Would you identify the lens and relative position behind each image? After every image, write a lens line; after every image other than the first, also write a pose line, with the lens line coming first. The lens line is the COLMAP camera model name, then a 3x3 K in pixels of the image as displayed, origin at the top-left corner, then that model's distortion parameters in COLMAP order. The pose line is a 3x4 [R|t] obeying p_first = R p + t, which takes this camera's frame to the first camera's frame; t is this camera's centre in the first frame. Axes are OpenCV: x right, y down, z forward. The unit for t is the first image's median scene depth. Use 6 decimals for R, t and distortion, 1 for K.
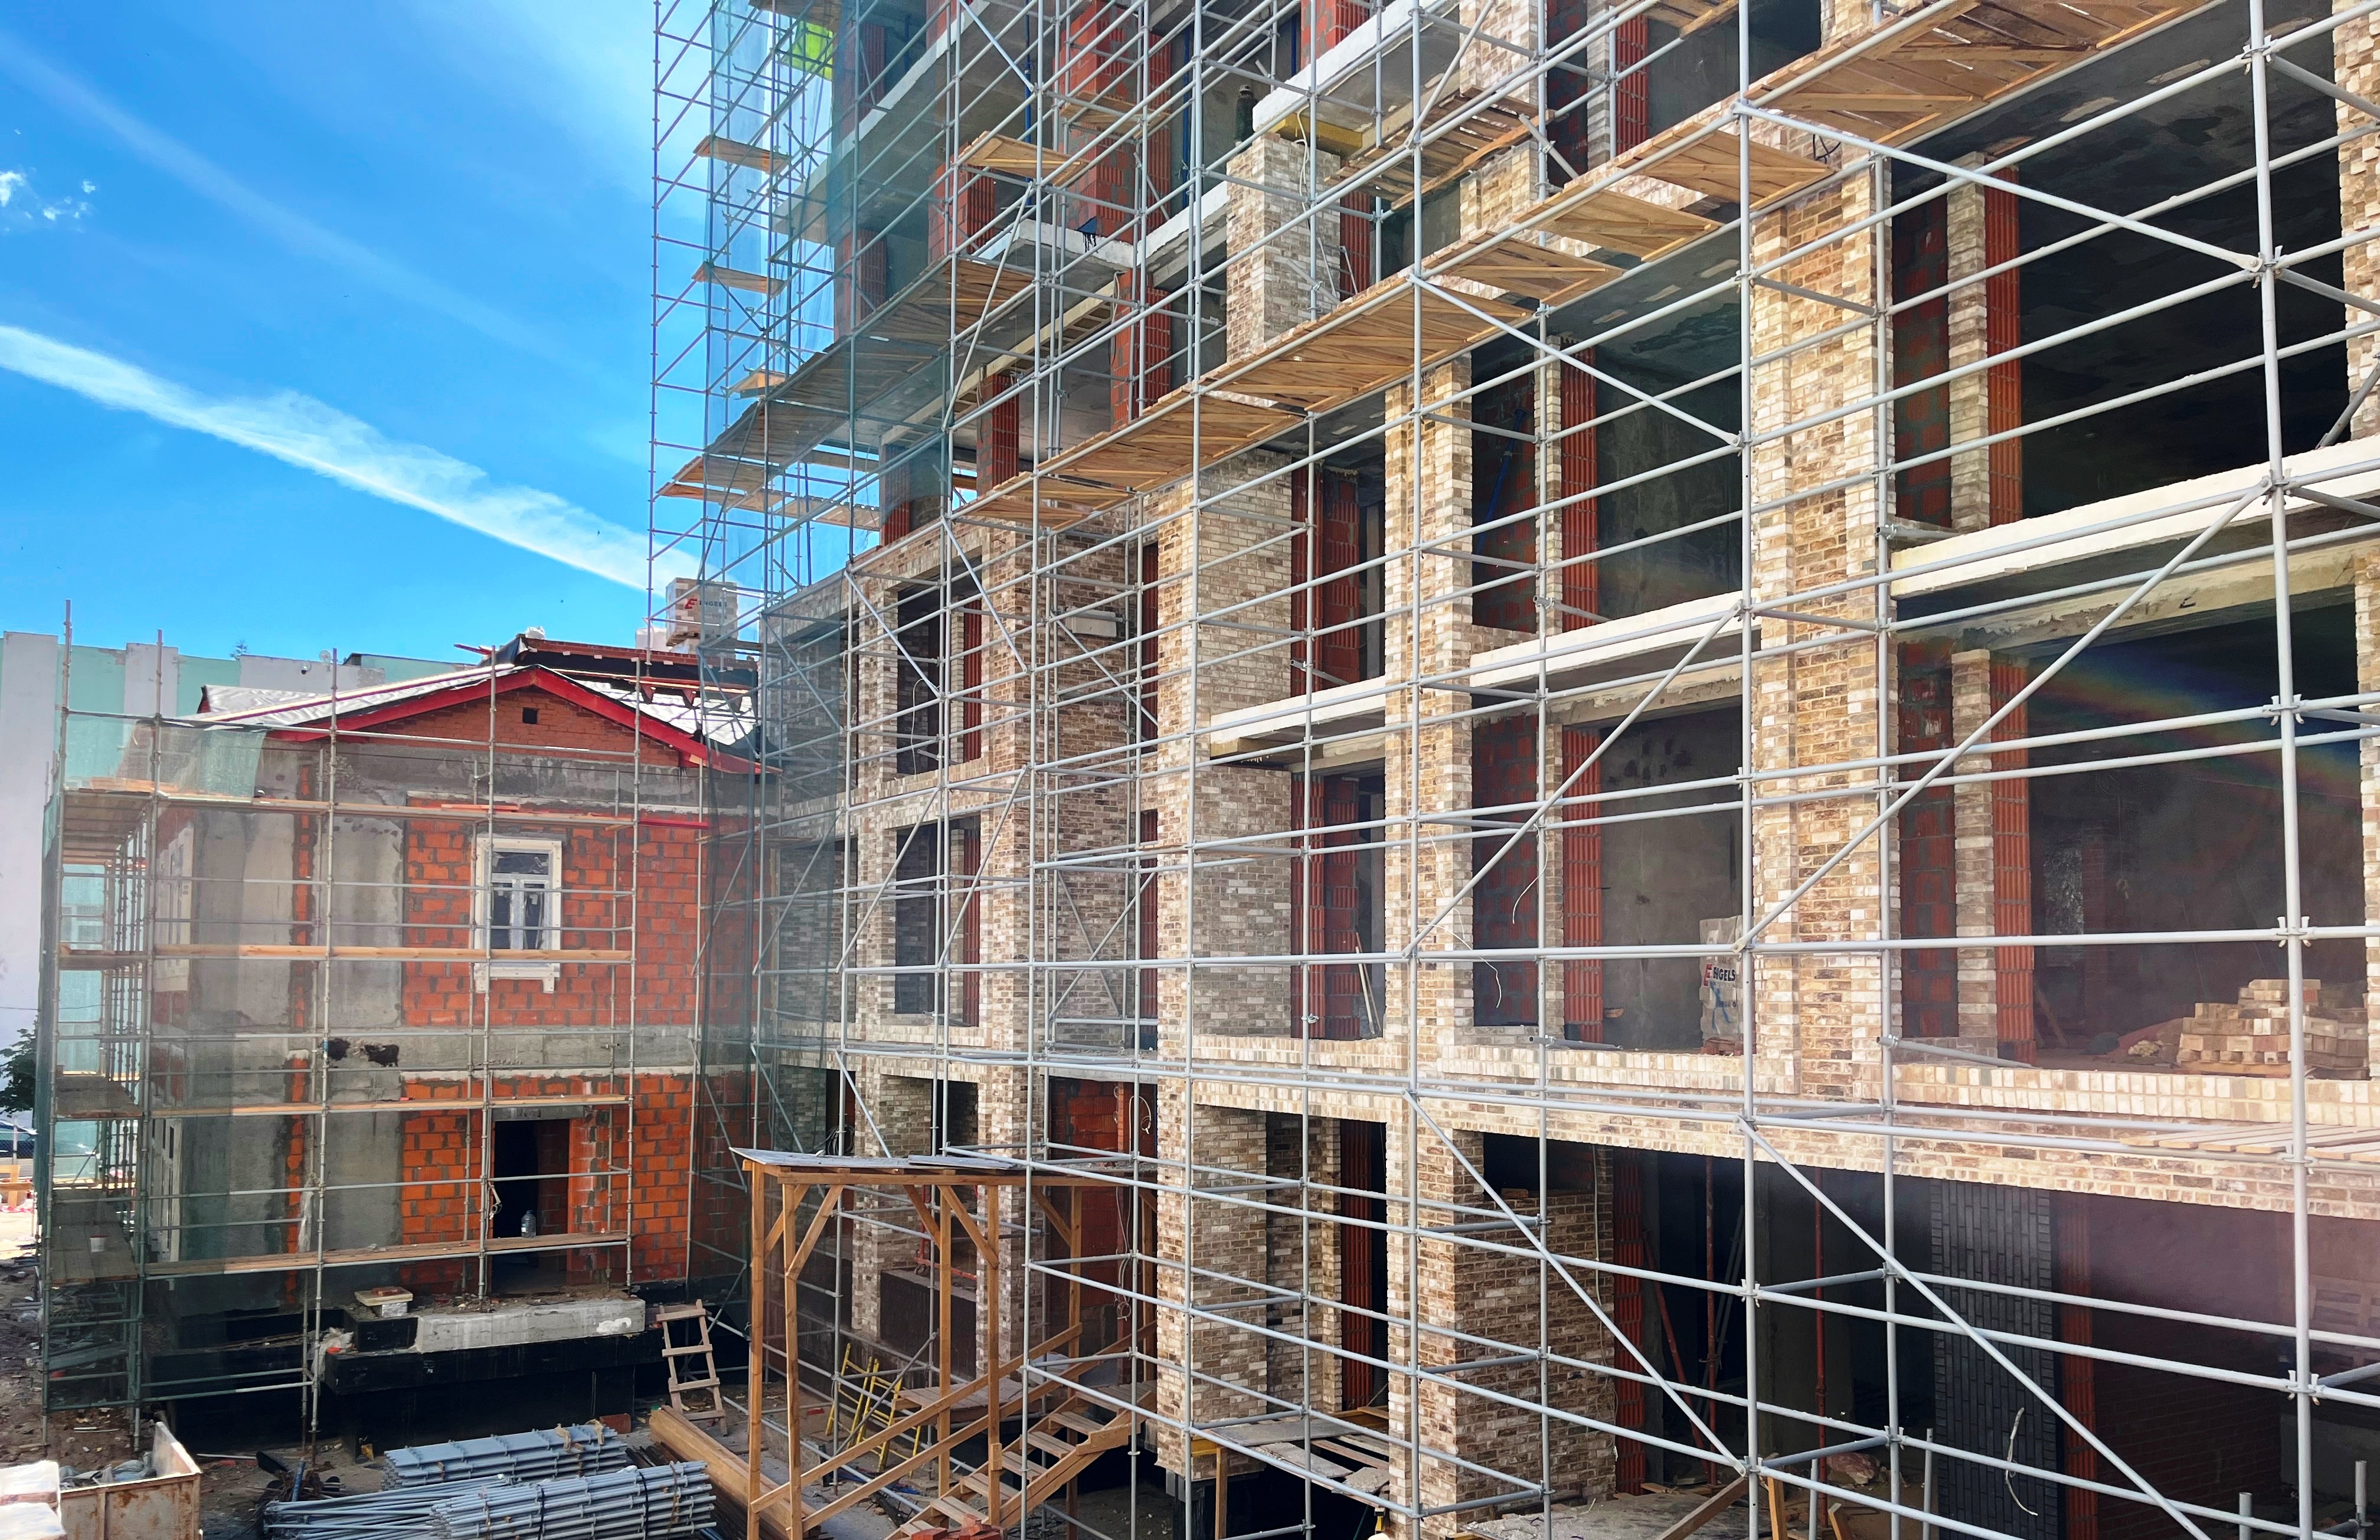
lens RADIAL K [[1816.1, 0, 1167.3], [0, 1816.1, 902.0], [0, 0, 1]] dist [0.052228, -0.065761]
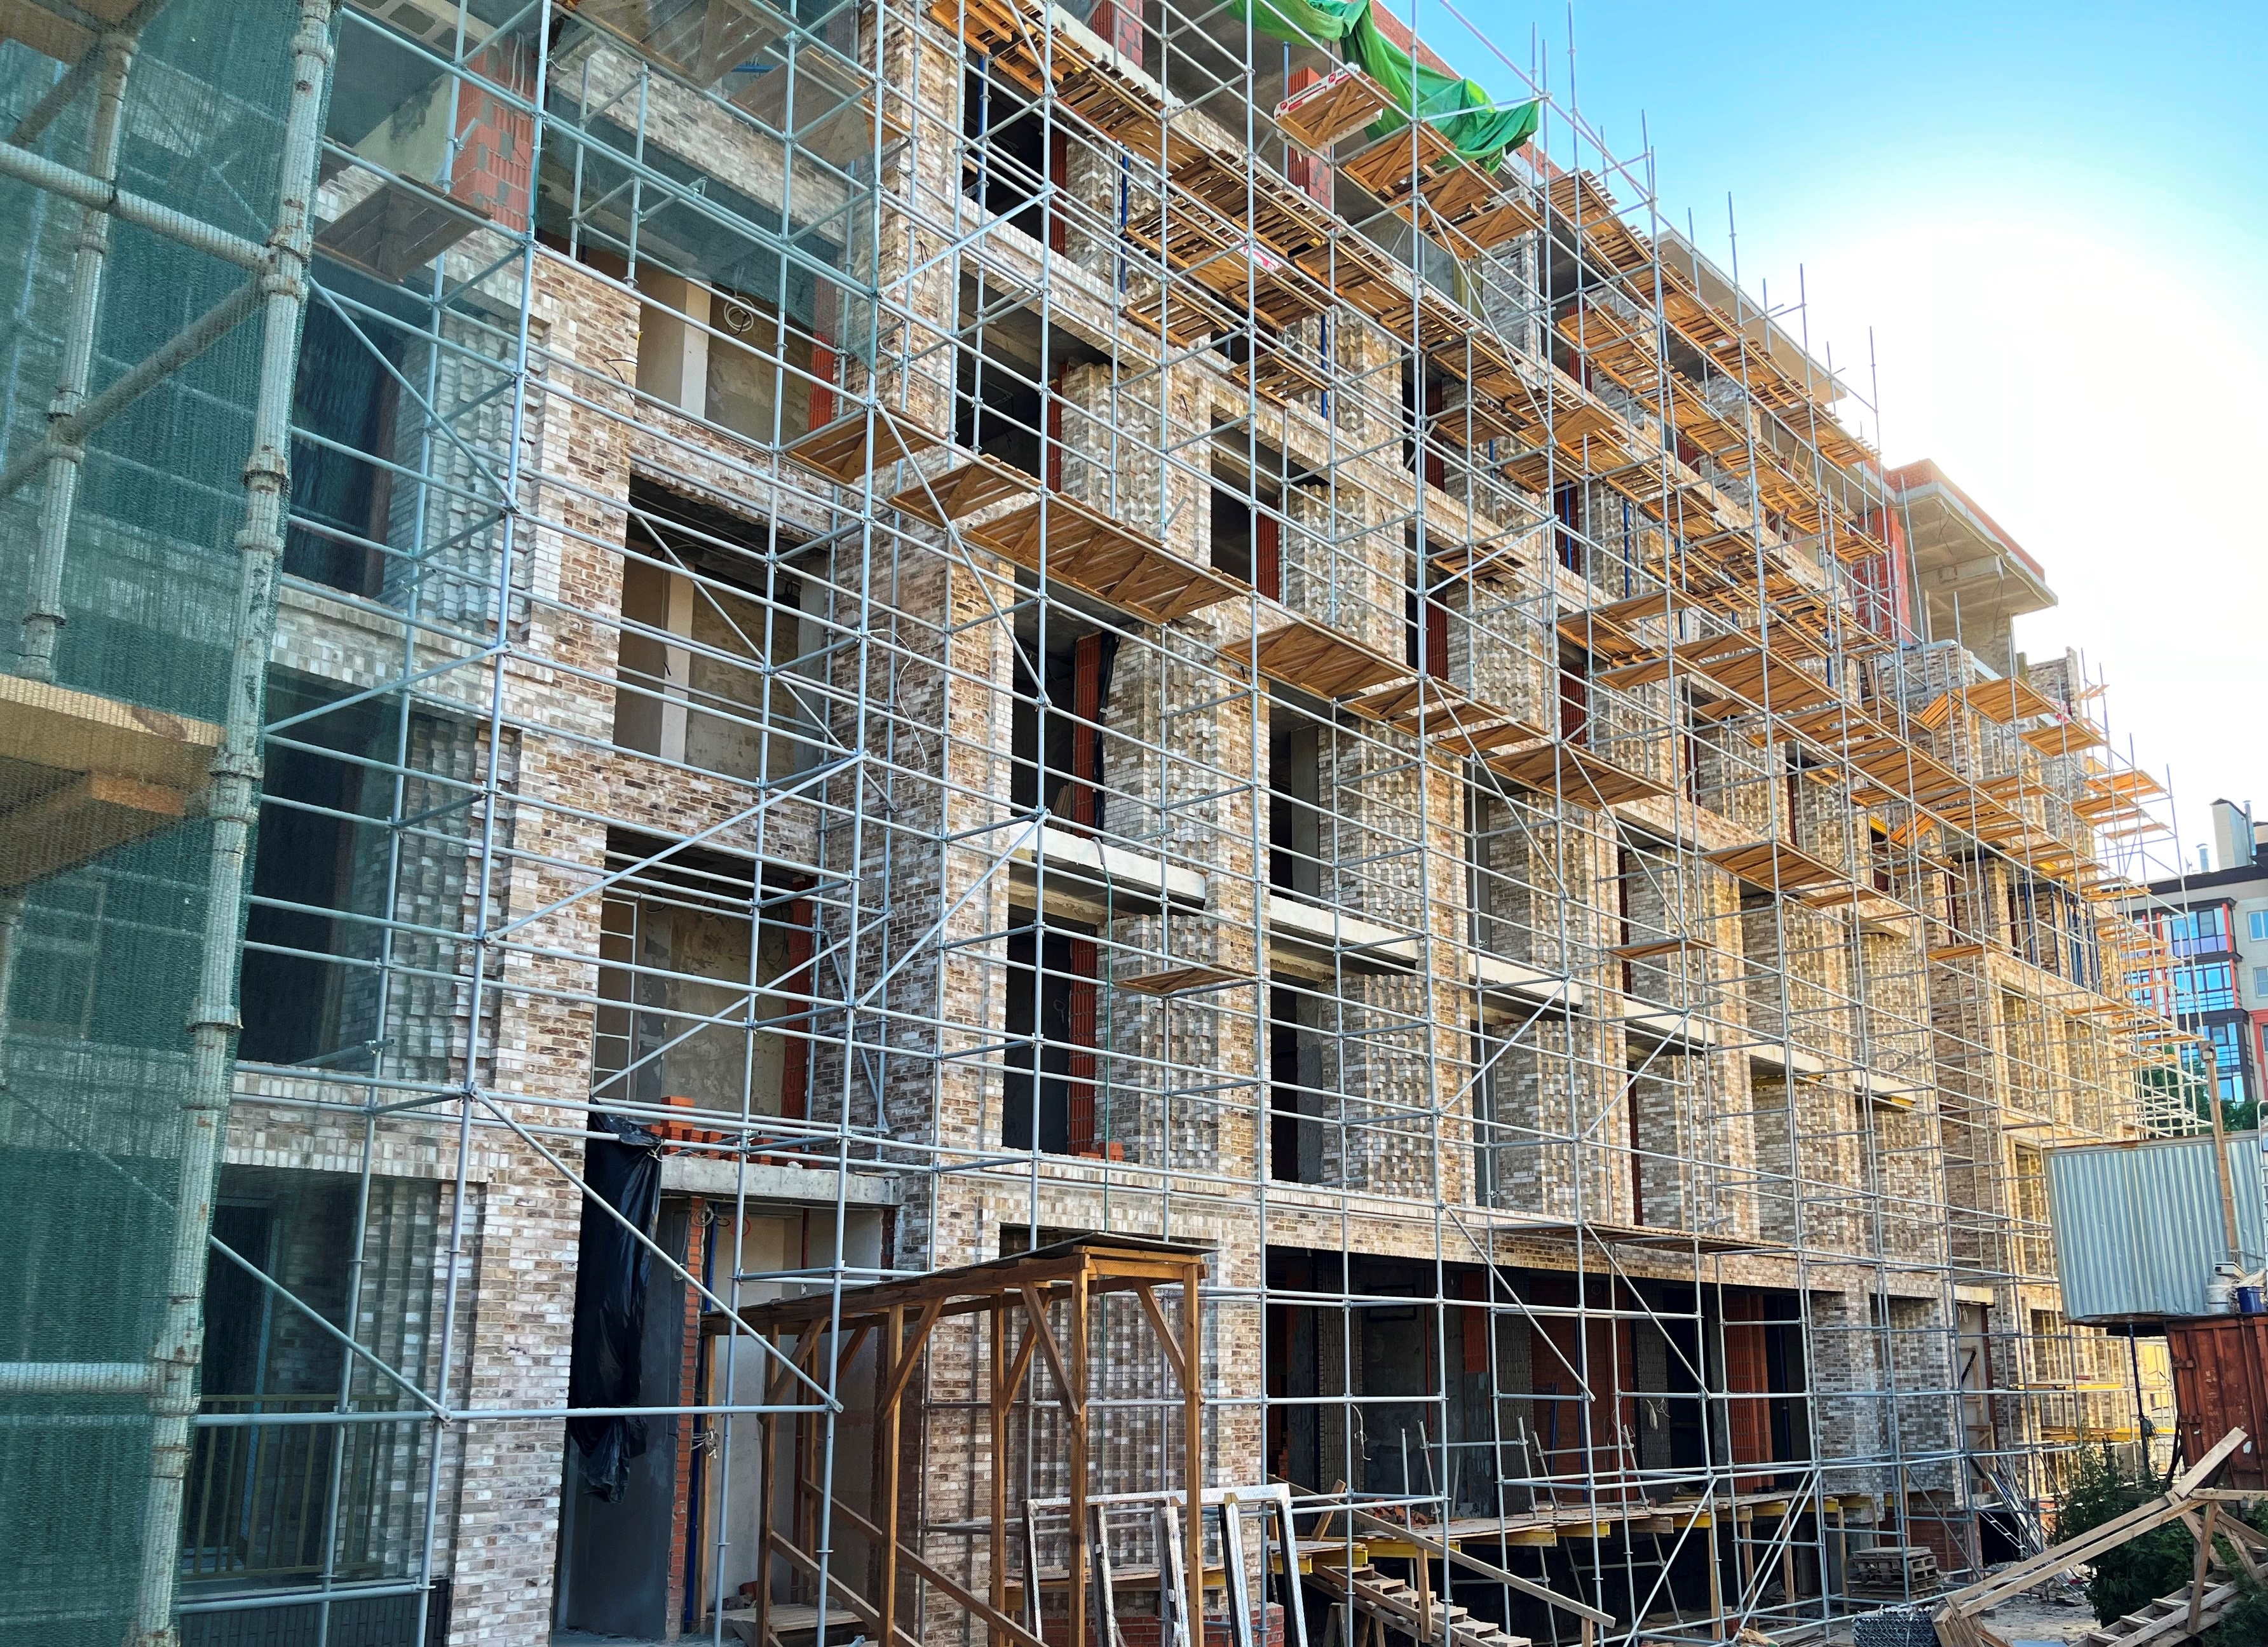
lens RADIAL K [[1940.3, 0, 1253.9], [0, 1940.3, 966.6], [0, 0, 1]] dist [0.036433, -0.006120]
pose [[-0.325836, 0.196620, 0.924755, -1.104781], [-0.044427, 0.973870, -0.222716, 0.229667], [-0.944382, -0.113653, -0.308587, 1.391045]]
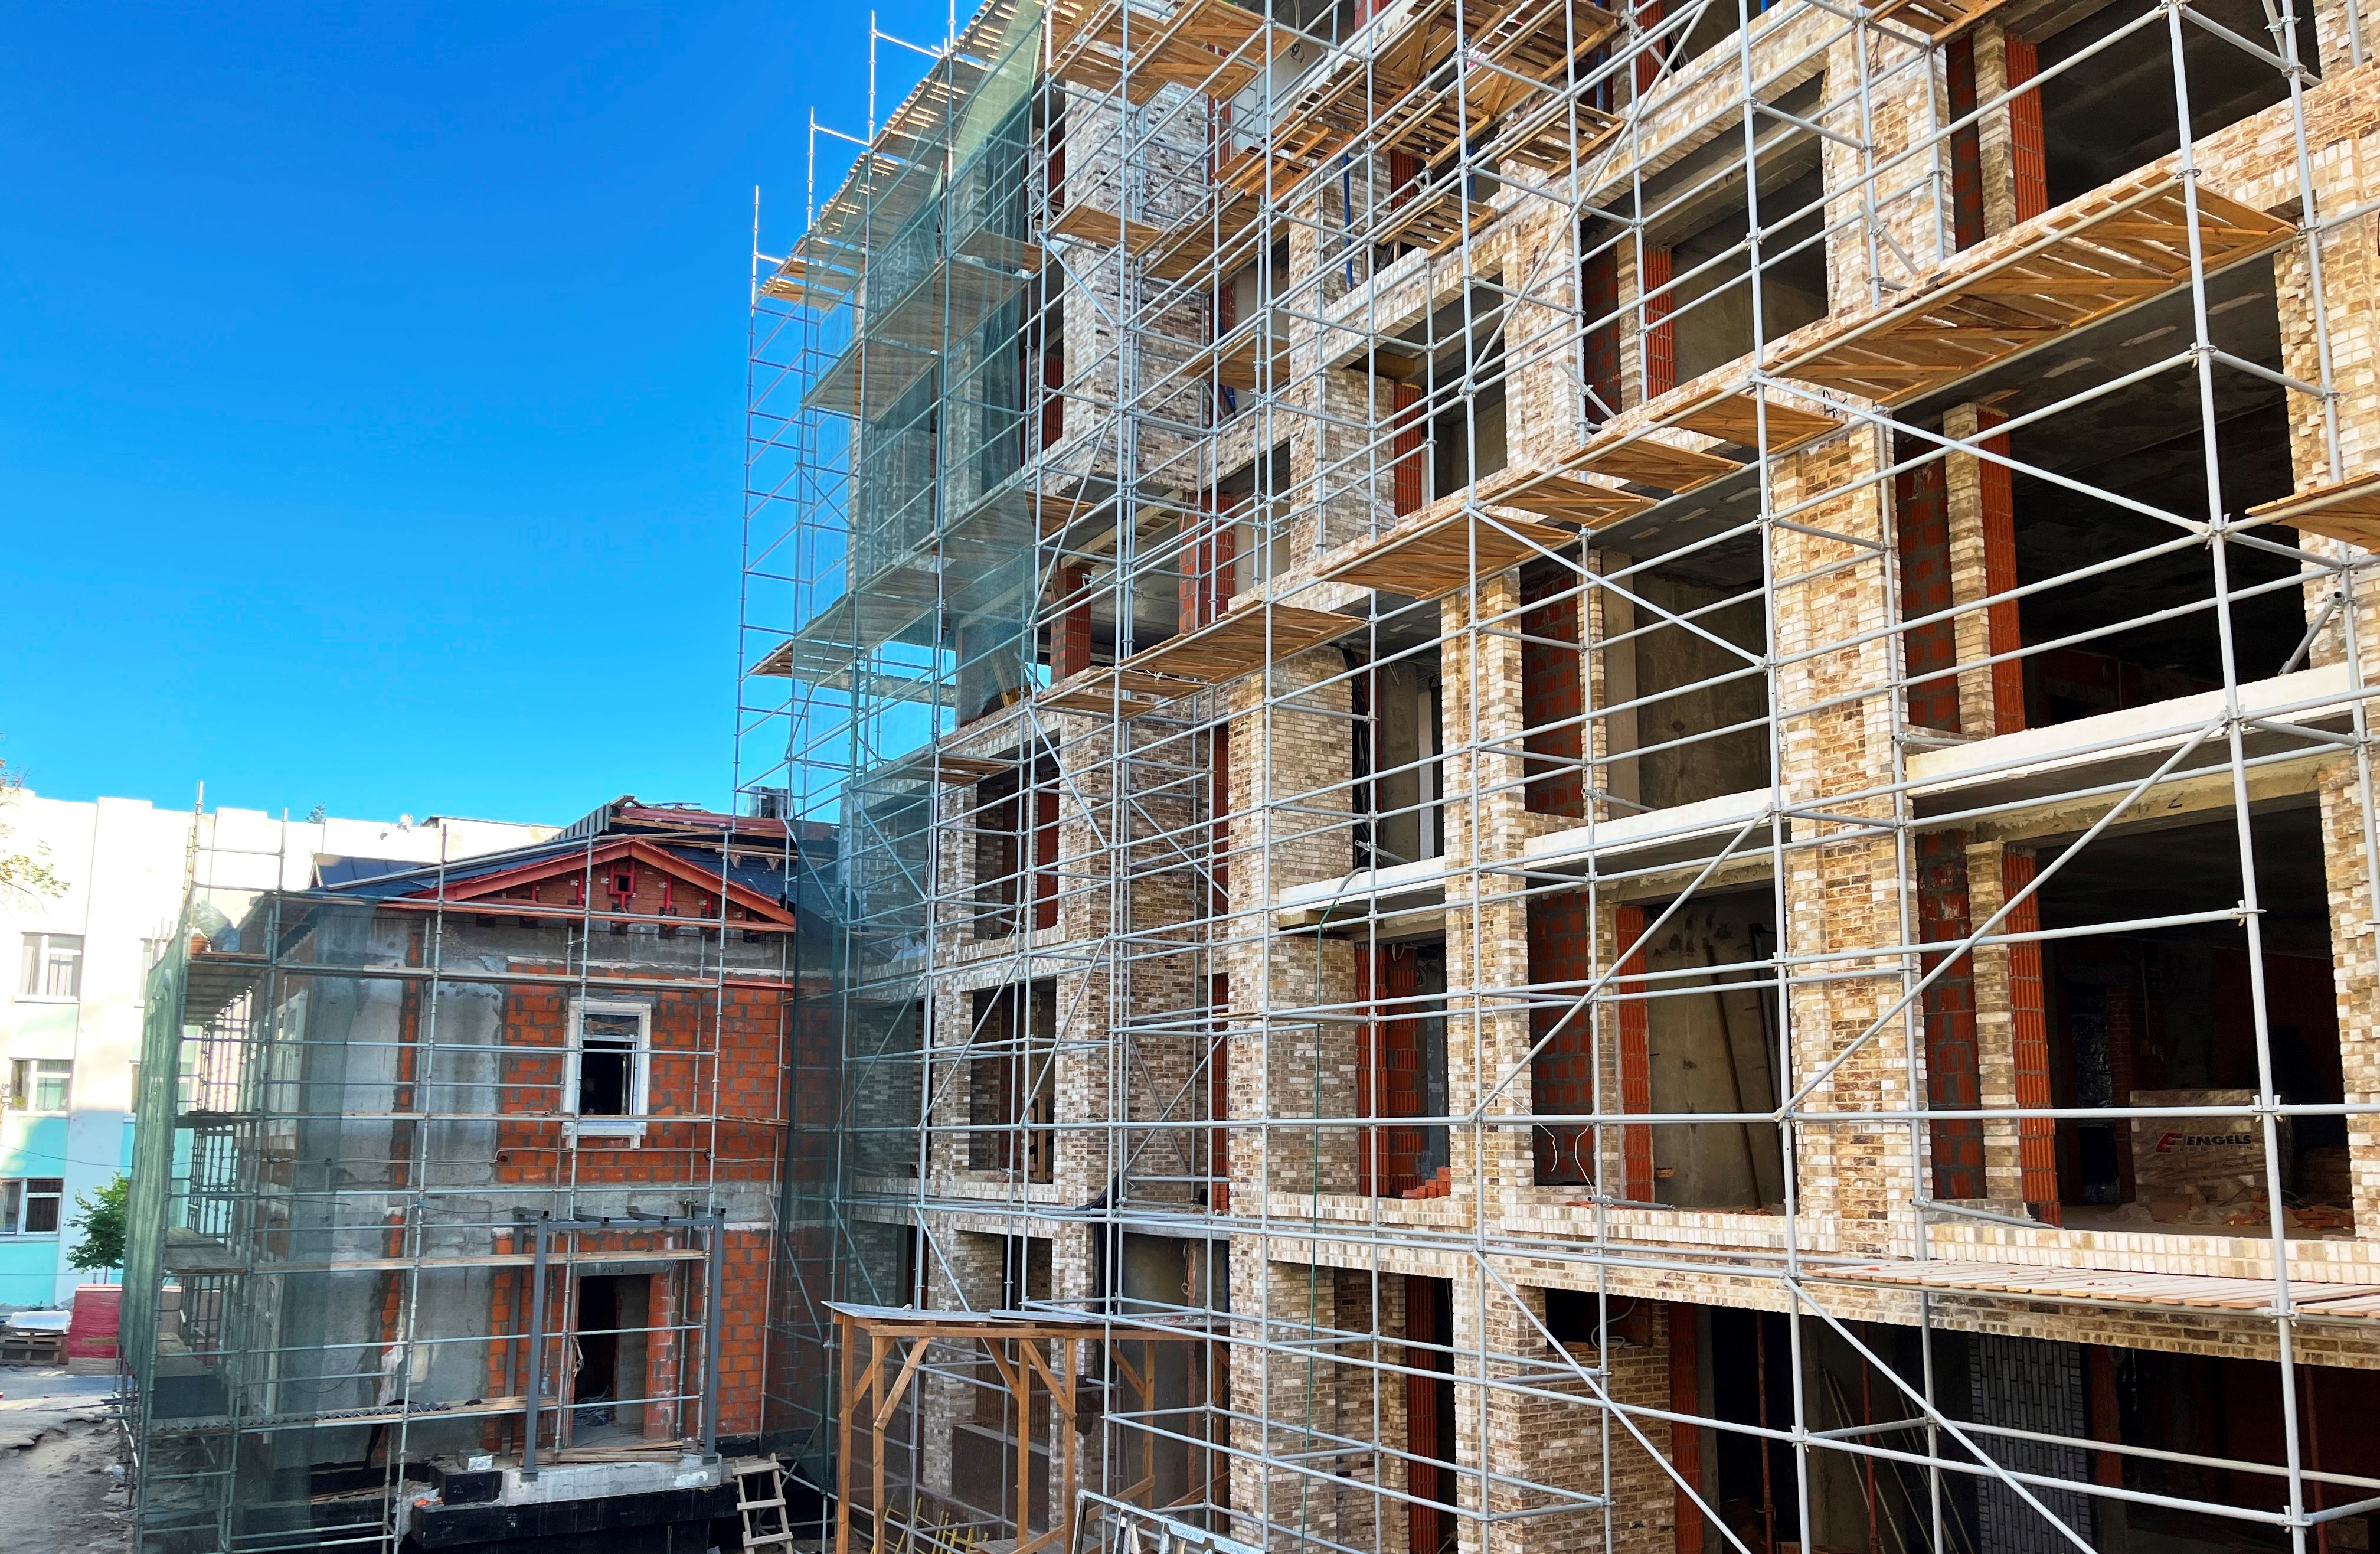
lens RADIAL K [[1816.4, 0, 1190.4], [0, 1816.4, 883.8], [0, 0, 1]] dist [0.052228, -0.065761]
pose [[0.999948, -0.001393, -0.010054, -0.020696], [0.000463, 0.995770, -0.091875, -0.009390], [0.010140, 0.091866, 0.995720, -0.076512]]
